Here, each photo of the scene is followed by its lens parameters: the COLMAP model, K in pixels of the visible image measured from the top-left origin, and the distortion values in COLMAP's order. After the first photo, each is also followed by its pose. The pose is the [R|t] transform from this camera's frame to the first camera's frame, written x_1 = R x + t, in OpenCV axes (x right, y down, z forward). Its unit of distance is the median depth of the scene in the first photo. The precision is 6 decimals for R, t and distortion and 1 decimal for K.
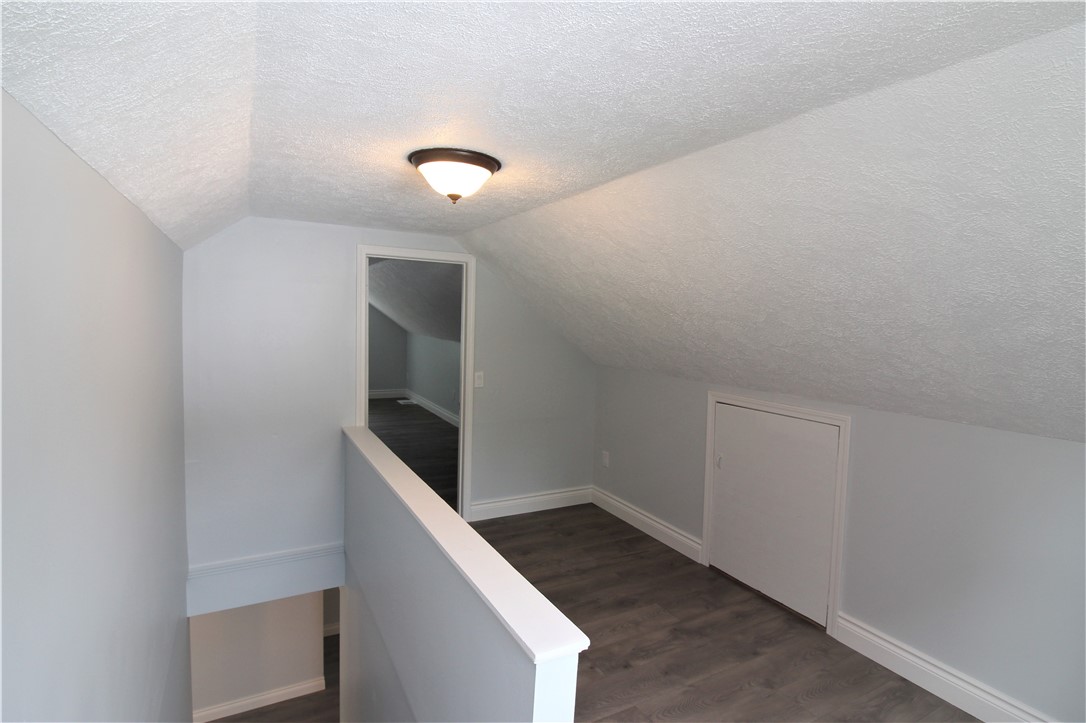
lens RADIAL K [[510.6, 0, 542.0], [0, 510.6, 361.6], [0, 0, 1]] dist [-0.003495, -0.000512]
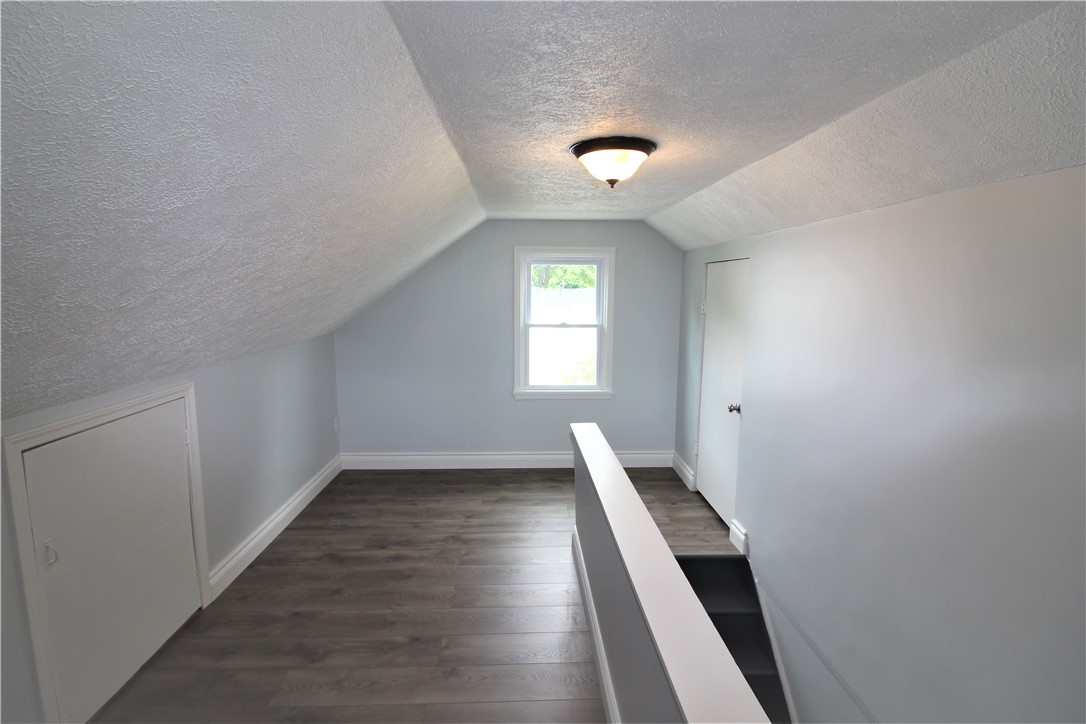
lens RADIAL K [[510.6, 0, 543.8], [0, 510.6, 359.4], [0, 0, 1]] dist [-0.003495, -0.000512]
pose [[-0.889111, -0.102030, 0.446175, -0.408414], [0.007967, 0.971238, 0.237977, -0.153687], [-0.457623, 0.215142, -0.862725, 1.493252]]
